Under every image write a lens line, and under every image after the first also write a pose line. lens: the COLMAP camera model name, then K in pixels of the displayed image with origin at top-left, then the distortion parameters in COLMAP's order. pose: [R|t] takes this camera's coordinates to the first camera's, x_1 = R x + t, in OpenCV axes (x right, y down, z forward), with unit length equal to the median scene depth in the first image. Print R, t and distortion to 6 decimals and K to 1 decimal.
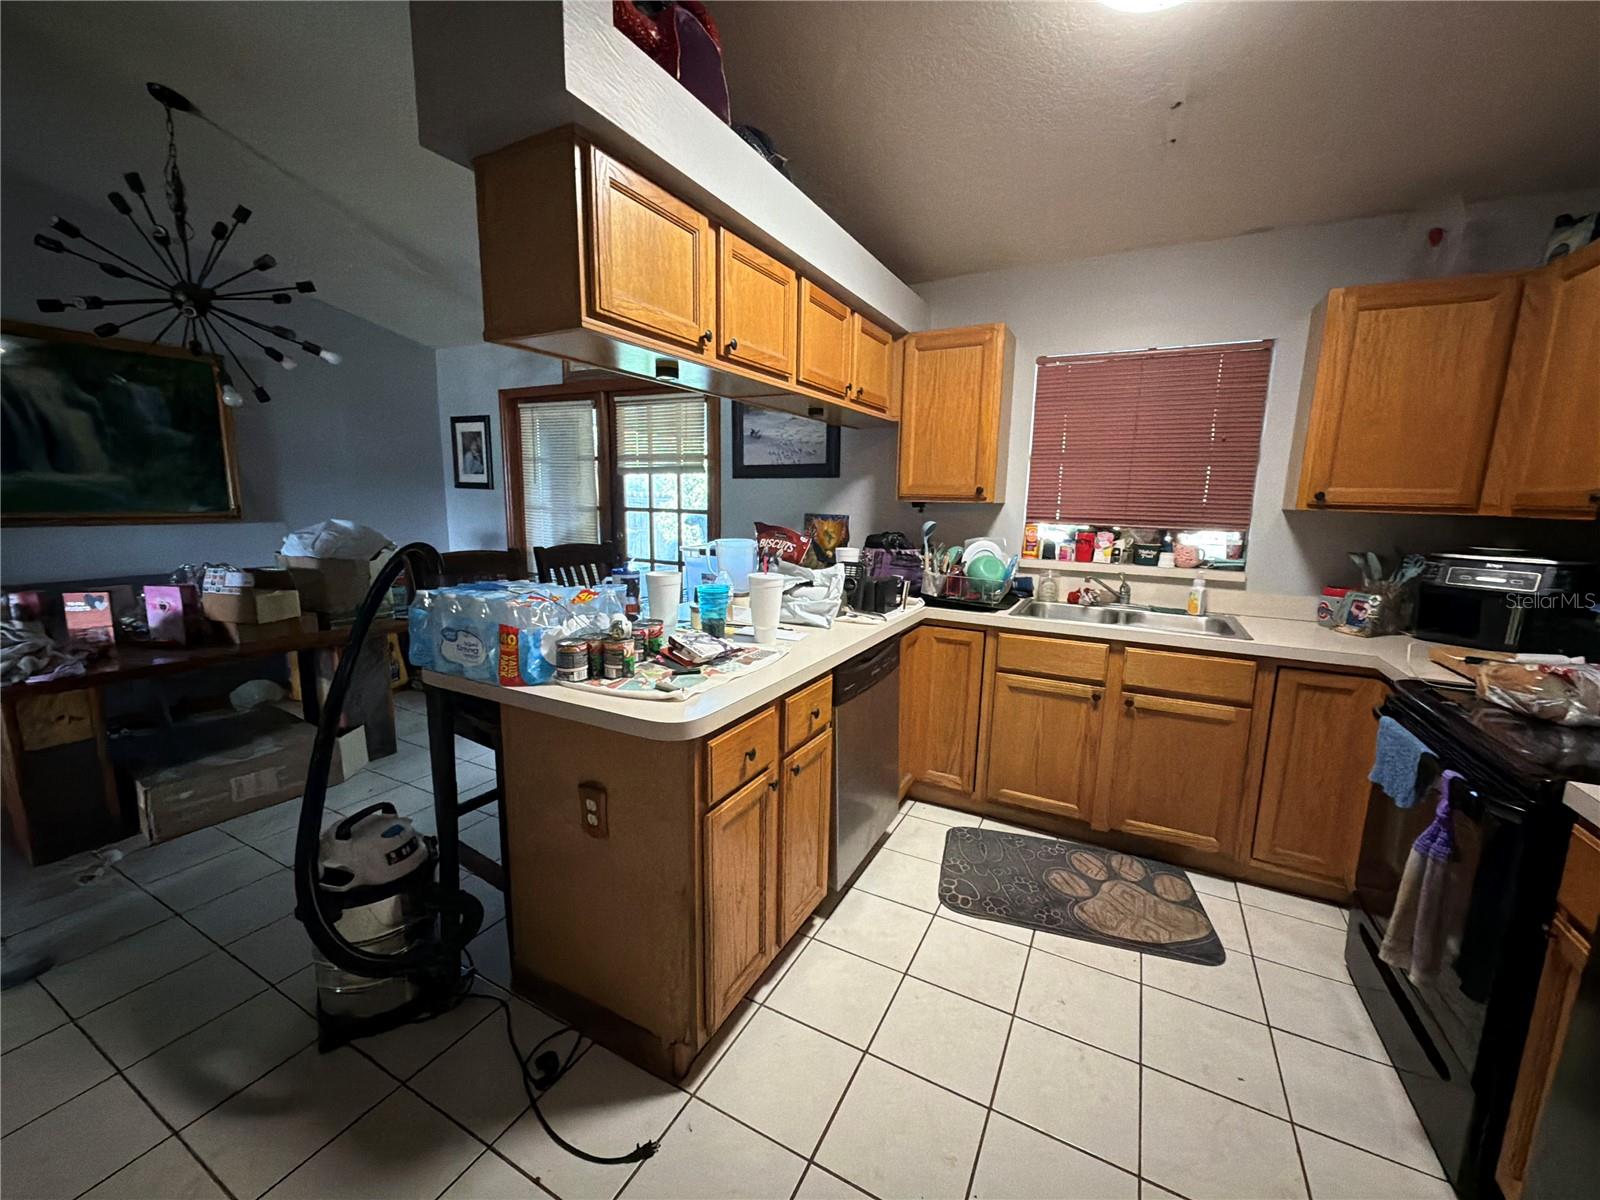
lens RADIAL K [[639.0, 0, 799.6], [0, 639.0, 599.9], [0, 0, 1]] dist [-0.000763, 0.000678]
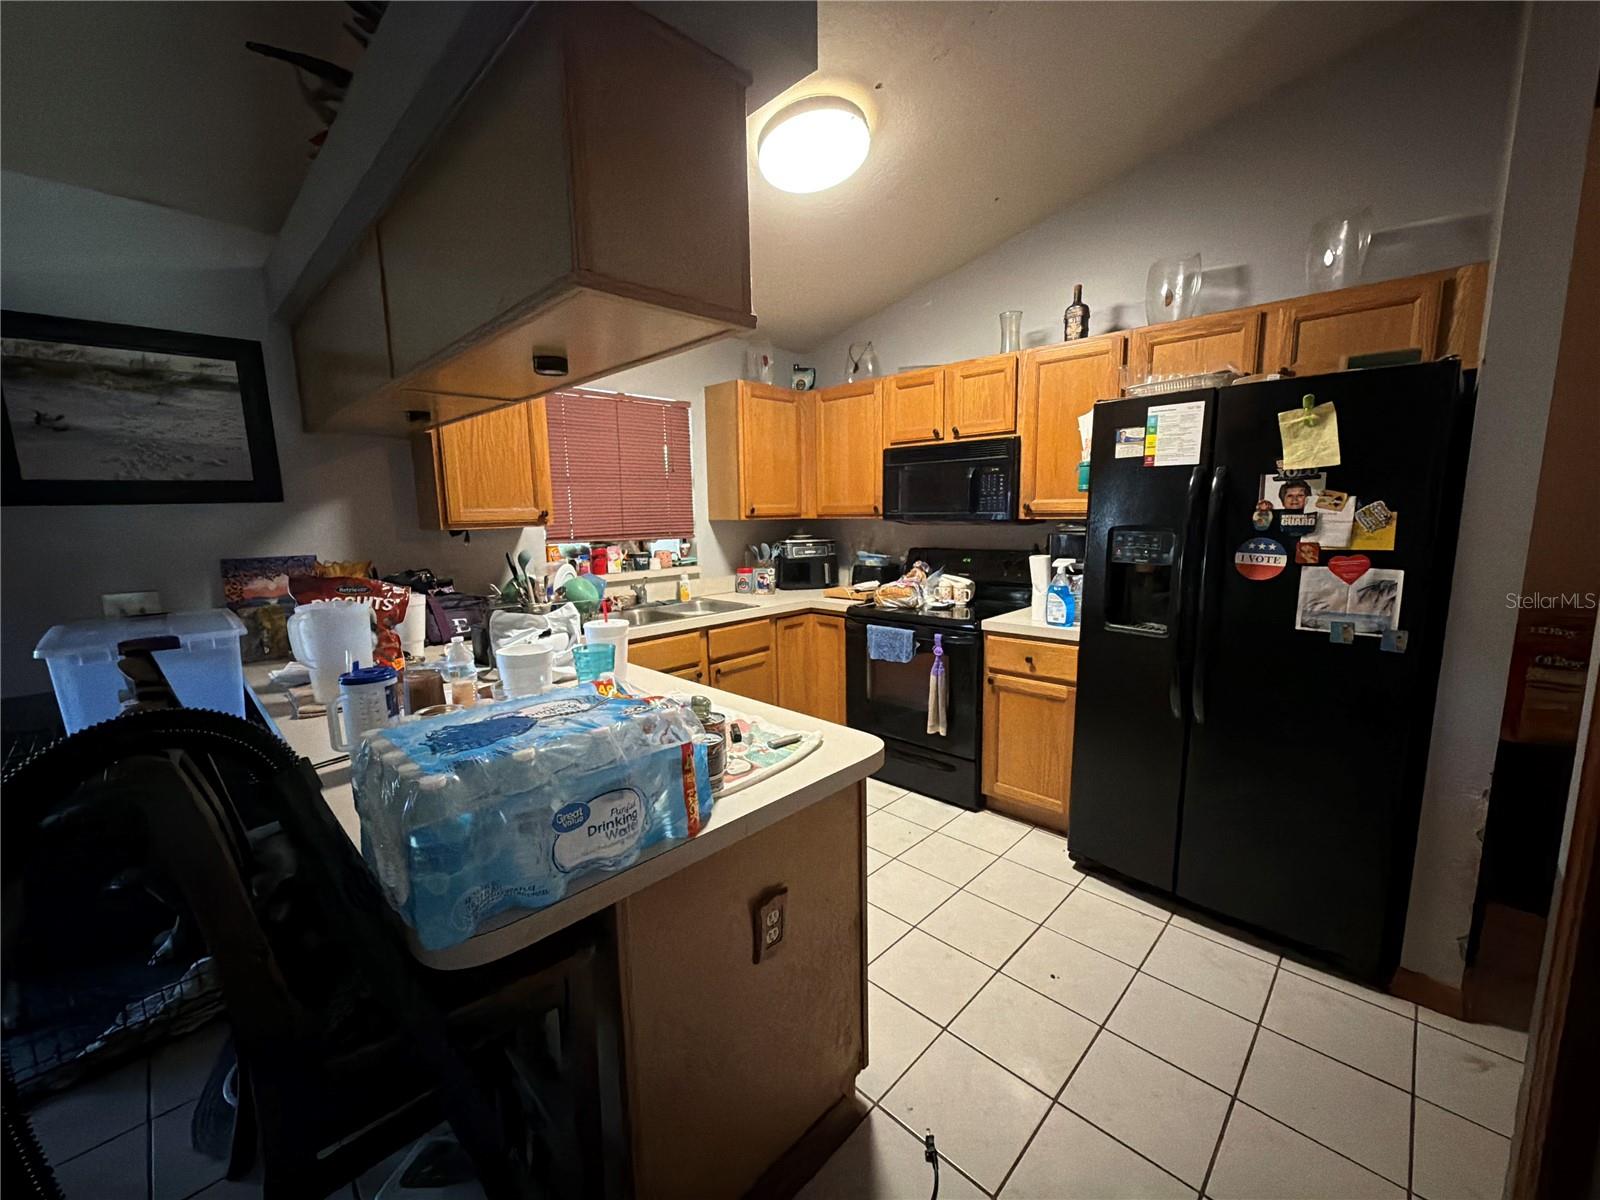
lens RADIAL K [[639.0, 0, 795.5], [0, 639.0, 600.2], [0, 0, 1]] dist [-0.000763, 0.000678]
pose [[0.281784, -0.160277, 0.945996, -0.644744], [0.178712, 0.977463, 0.112376, -0.098684], [-0.942688, 0.137395, 0.304077, 0.427139]]
